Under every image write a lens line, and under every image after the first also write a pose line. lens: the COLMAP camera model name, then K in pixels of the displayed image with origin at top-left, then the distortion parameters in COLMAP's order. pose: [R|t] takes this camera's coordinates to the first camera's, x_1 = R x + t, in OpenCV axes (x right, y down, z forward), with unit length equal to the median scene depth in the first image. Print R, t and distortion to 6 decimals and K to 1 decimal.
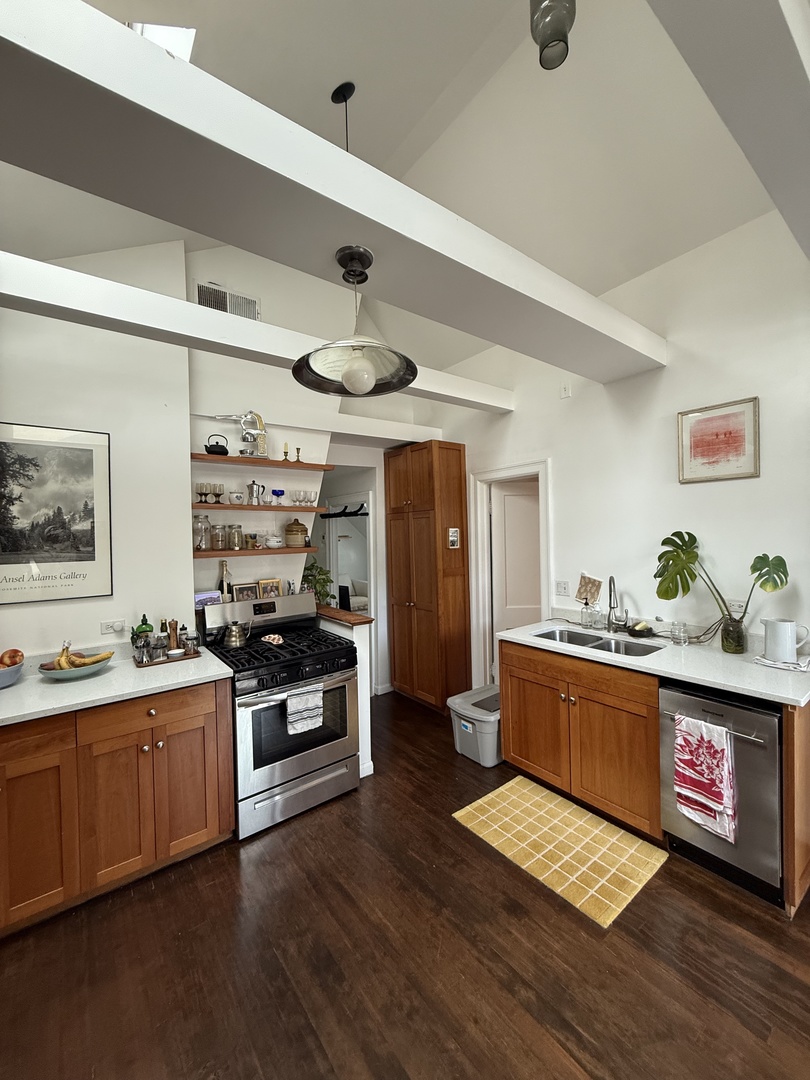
lens RADIAL K [[430.7, 0, 405.4], [0, 430.7, 537.8], [0, 0, 1]] dist [0.000709, -0.000560]
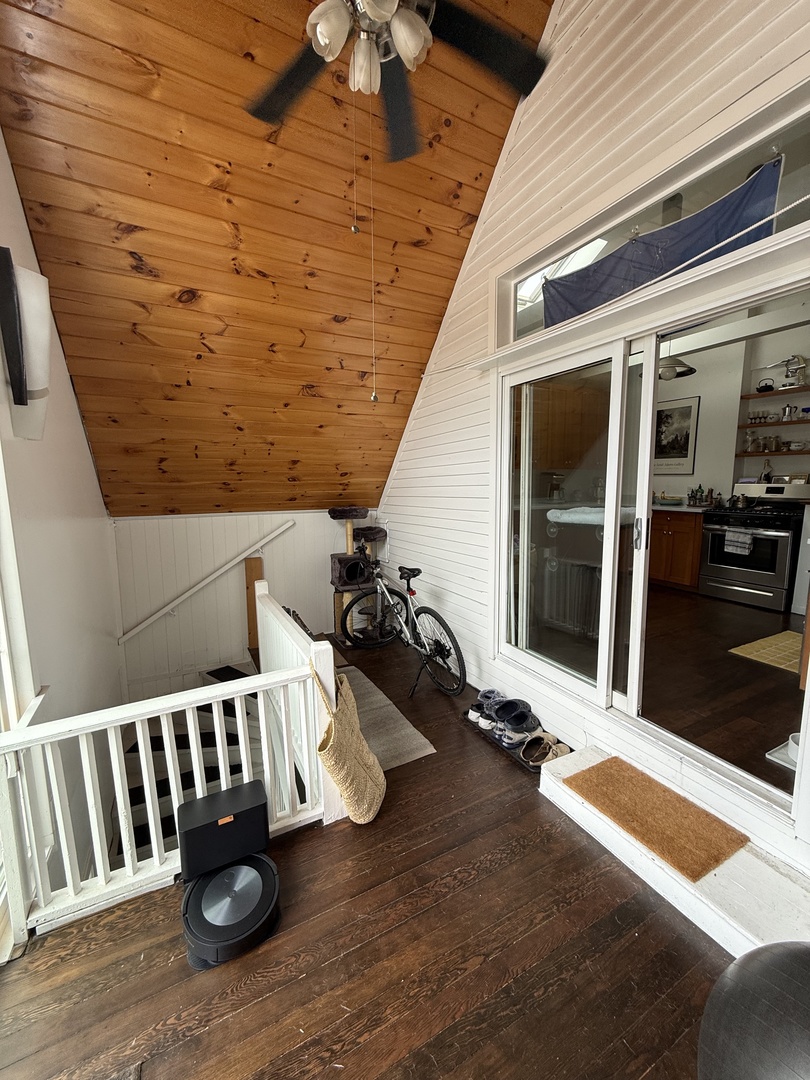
lens RADIAL K [[430.7, 0, 405.4], [0, 430.7, 537.8], [0, 0, 1]] dist [0.000709, -0.000560]
pose [[-0.172334, 0.157230, -0.972409, 1.762245], [-0.003992, 0.987059, 0.160306, 0.111848], [0.985030, 0.031509, -0.169476, -0.034614]]
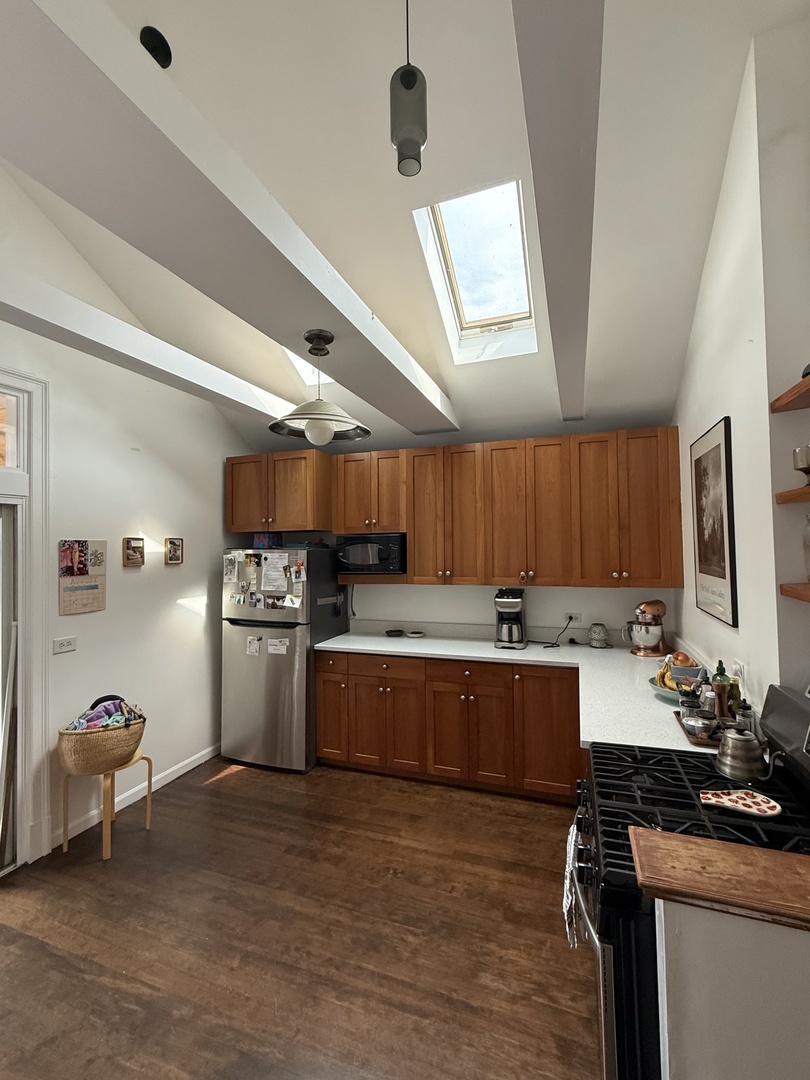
lens RADIAL K [[463.9, 0, 405.0], [0, 463.9, 540.0], [0, 0, 1]] dist [-0.000316, -0.000581]
pose [[-0.844426, 0.026740, -0.535005, 0.251368], [0.028008, 0.999591, 0.005753, -0.041543], [0.534940, -0.010127, -0.844830, 1.431926]]
